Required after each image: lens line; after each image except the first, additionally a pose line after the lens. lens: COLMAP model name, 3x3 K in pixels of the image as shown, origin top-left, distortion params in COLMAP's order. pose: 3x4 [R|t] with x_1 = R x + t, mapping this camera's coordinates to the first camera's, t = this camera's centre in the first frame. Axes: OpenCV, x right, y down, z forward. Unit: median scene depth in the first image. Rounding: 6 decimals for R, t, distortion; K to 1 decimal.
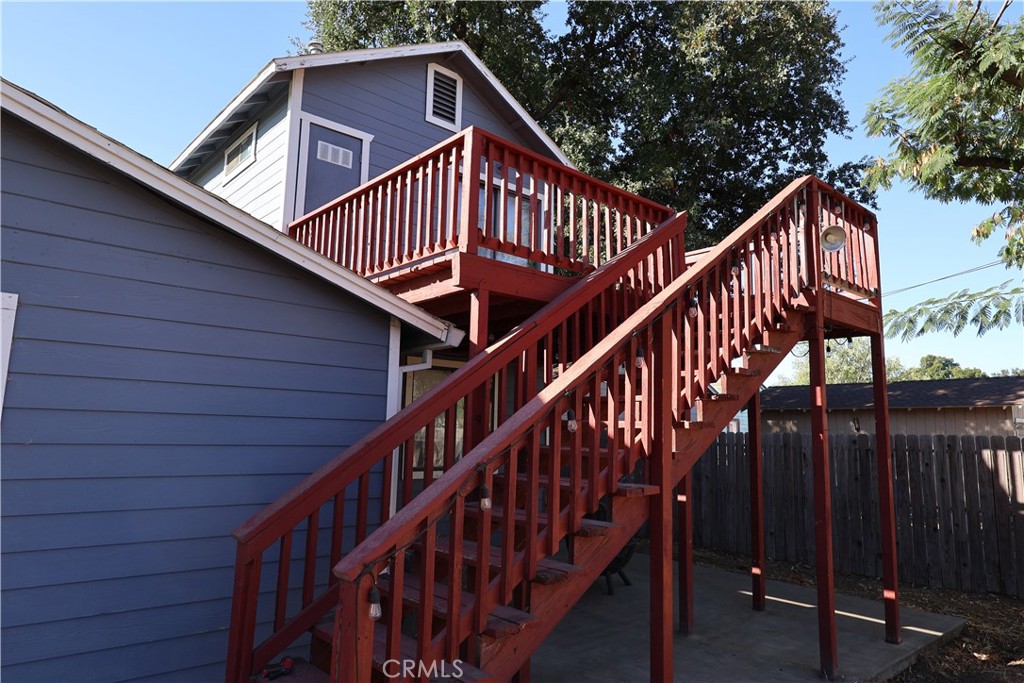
lens RADIAL K [[651.7, 0, 514.6], [0, 651.7, 334.7], [0, 0, 1]] dist [-0.002241, 0.000739]
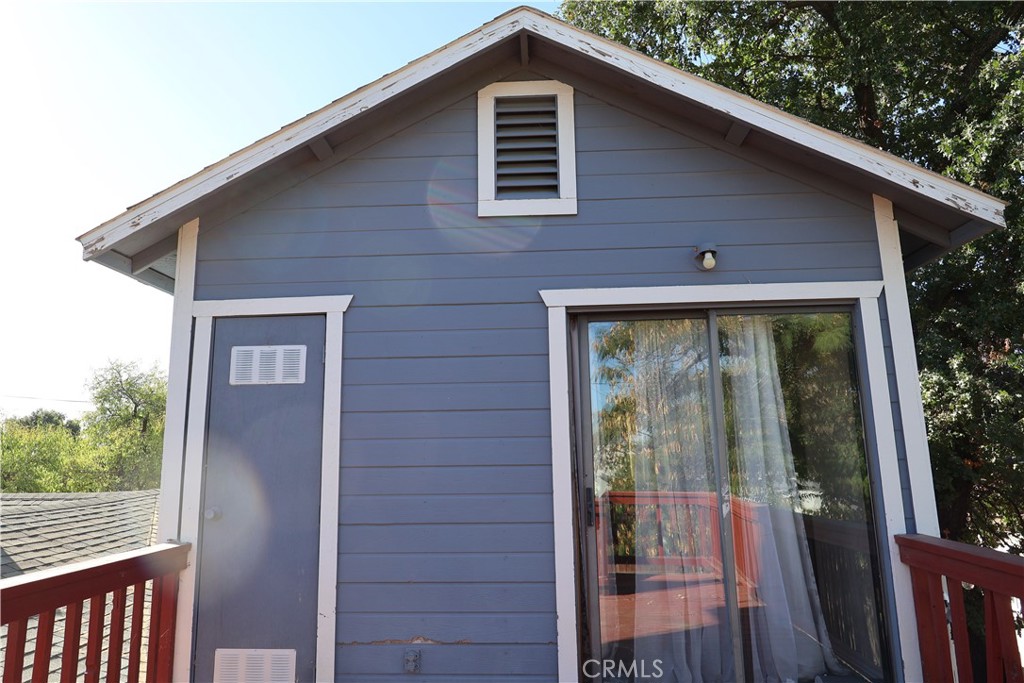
lens RADIAL K [[651.7, 0, 514.6], [0, 651.7, 334.7], [0, 0, 1]] dist [-0.002241, 0.000739]
pose [[0.717821, -0.157541, -0.678169, 0.186575], [0.134963, 0.987072, -0.086447, -0.223828], [0.683021, -0.029475, 0.729804, 0.745406]]
